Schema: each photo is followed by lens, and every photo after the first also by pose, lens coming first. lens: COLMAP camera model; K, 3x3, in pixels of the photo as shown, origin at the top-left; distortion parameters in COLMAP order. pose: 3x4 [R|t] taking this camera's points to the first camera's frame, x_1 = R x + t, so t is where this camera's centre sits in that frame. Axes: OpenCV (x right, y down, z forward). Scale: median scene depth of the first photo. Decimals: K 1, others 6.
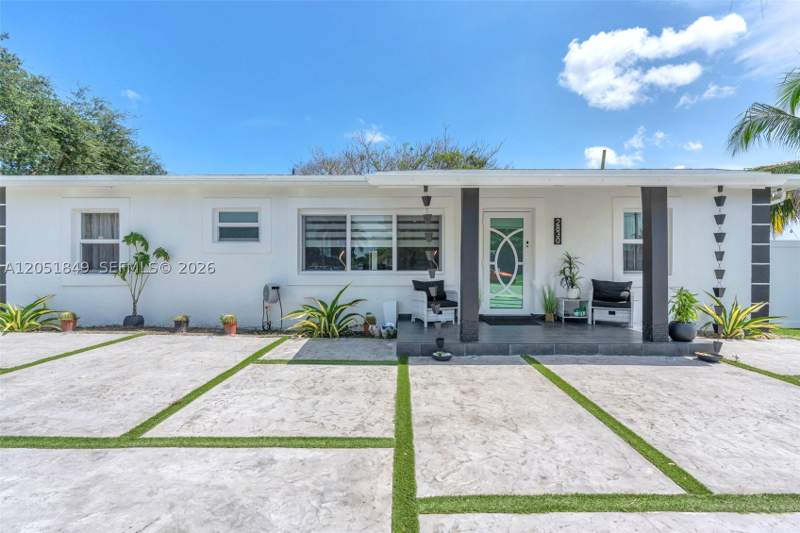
lens RADIAL K [[369.9, 0, 405.0], [0, 369.9, 266.0], [0, 0, 1]] dist [-0.001126, 0.000134]
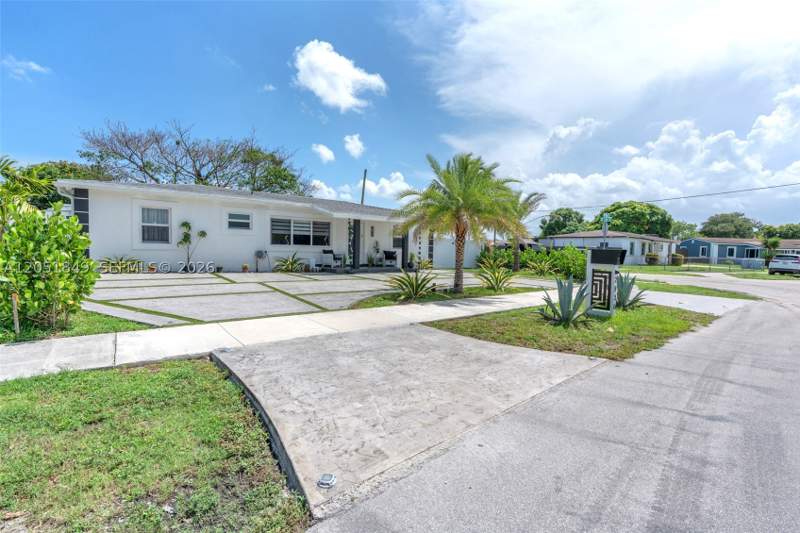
lens RADIAL K [[369.9, 0, 405.0], [0, 369.9, 266.0], [0, 0, 1]] dist [-0.001126, 0.000134]
pose [[0.790868, -0.010155, 0.611902, -0.979548], [-0.024953, 0.998496, 0.048823, 0.014458], [-0.611477, -0.053881, 0.789425, -1.174703]]
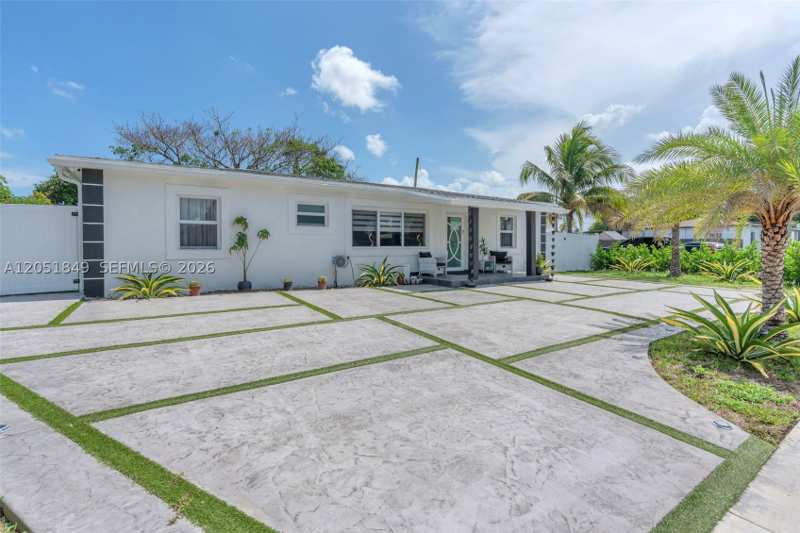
lens RADIAL K [[374.6, 0, 398.2], [0, 374.6, 248.4], [0, 0, 1]] dist [-0.001324, -0.000008]
pose [[0.838916, -0.004747, 0.544240, -0.956803], [-0.000826, 0.999950, 0.009995, 0.005338], [-0.544260, -0.008834, 0.838870, -0.385682]]
